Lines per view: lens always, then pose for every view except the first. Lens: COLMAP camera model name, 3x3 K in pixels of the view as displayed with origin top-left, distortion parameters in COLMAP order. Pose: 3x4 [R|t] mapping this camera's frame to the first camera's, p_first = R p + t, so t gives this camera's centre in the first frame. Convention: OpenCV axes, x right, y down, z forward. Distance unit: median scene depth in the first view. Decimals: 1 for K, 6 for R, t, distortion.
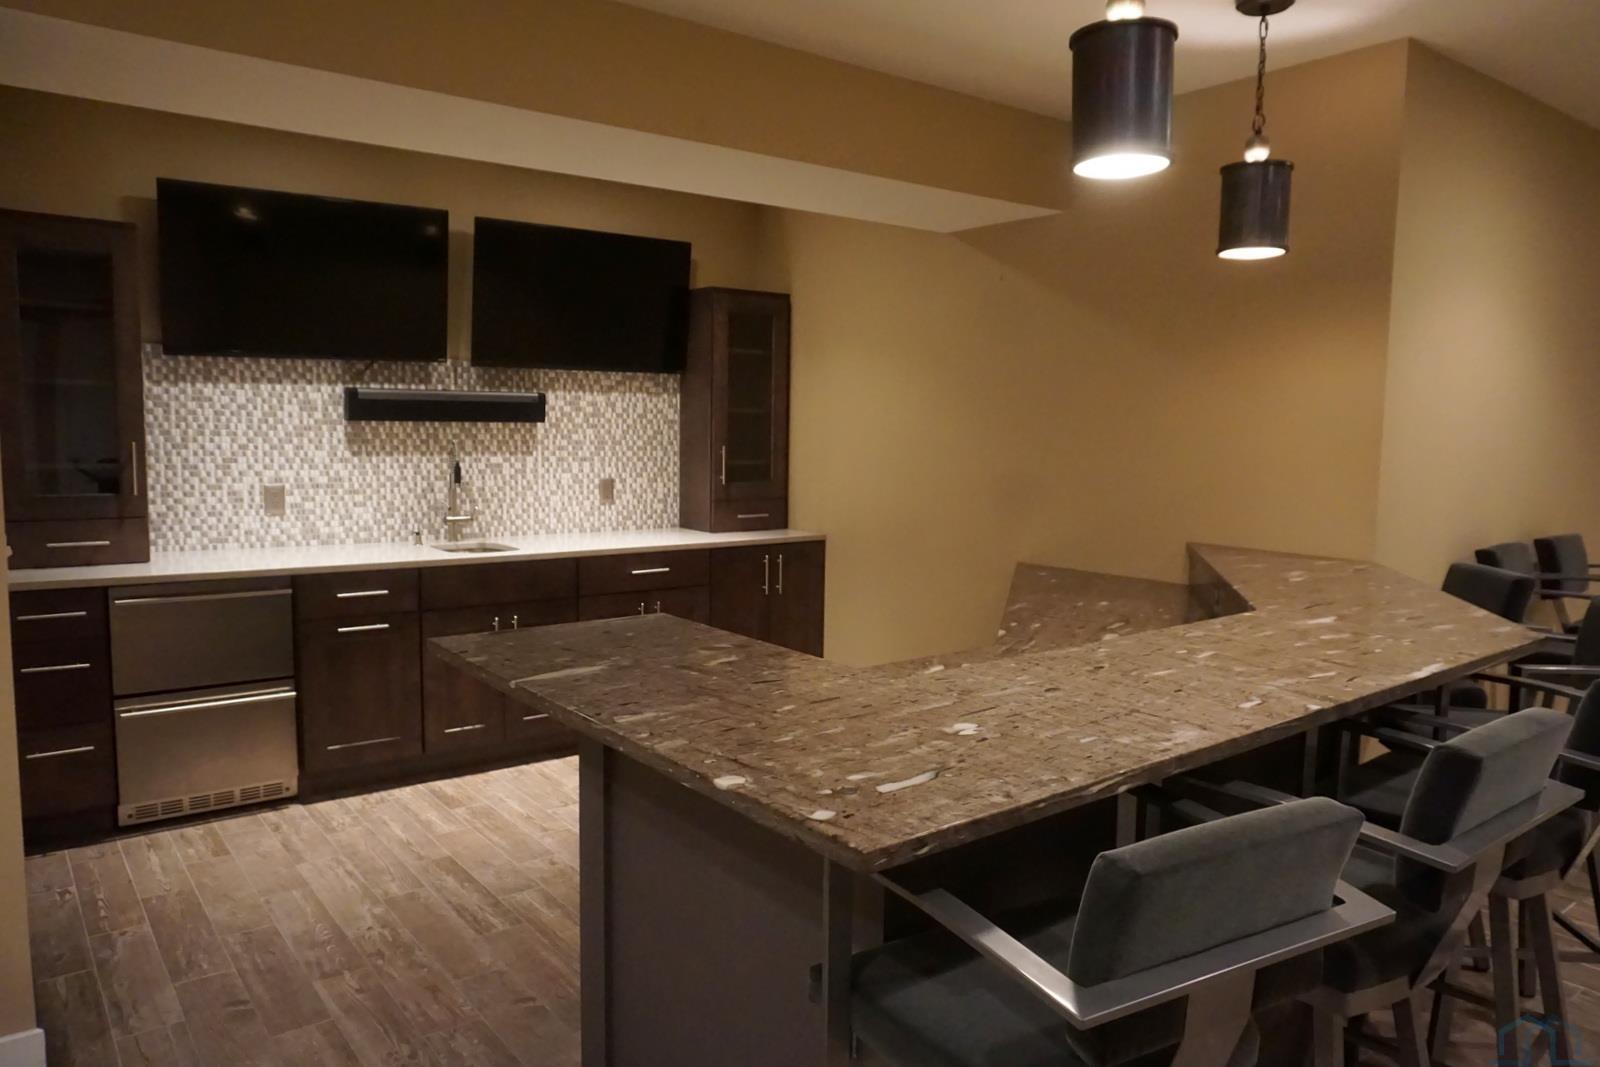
lens RADIAL K [[1092.5, 0, 800.0], [0, 1092.5, 533.5], [0, 0, 1]] dist [-0.037900, 0.000339]
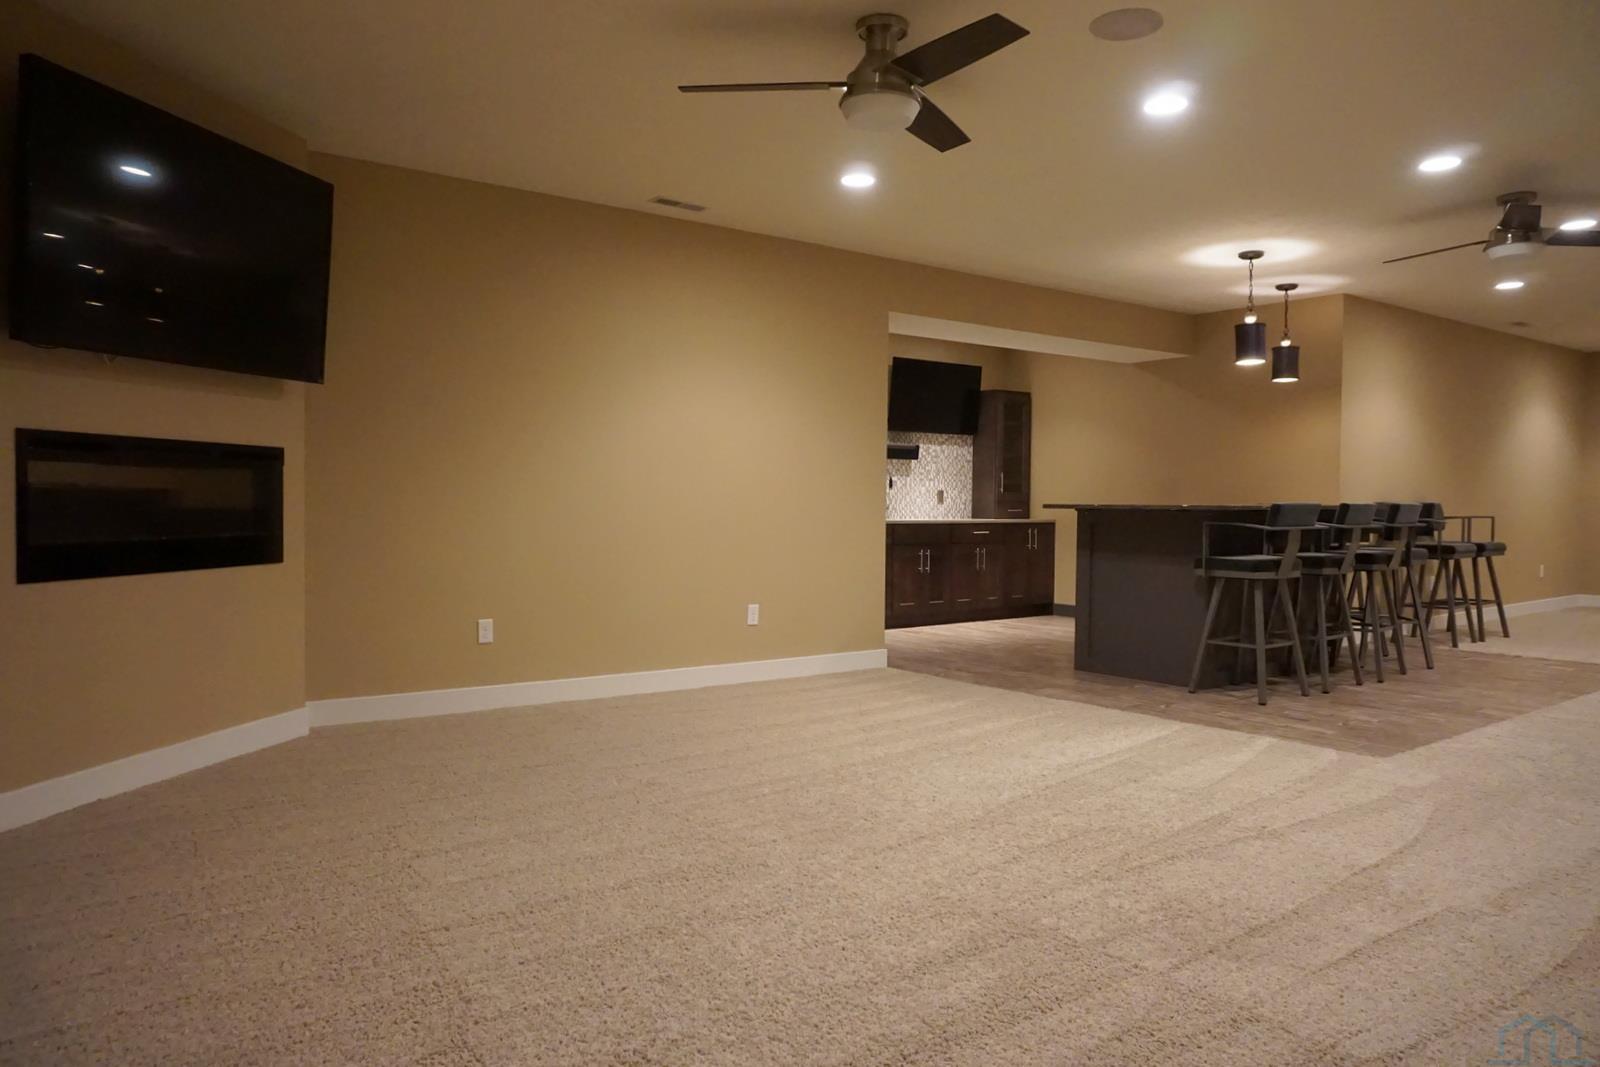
lens RADIAL K [[1092.5, 0, 800.0], [0, 1092.5, 533.5], [0, 0, 1]] dist [-0.037900, 0.000339]
pose [[0.999923, -0.008705, -0.008865, -0.407614], [0.008016, 0.997153, -0.074980, 0.164841], [0.009493, 0.074903, 0.997146, -0.884365]]
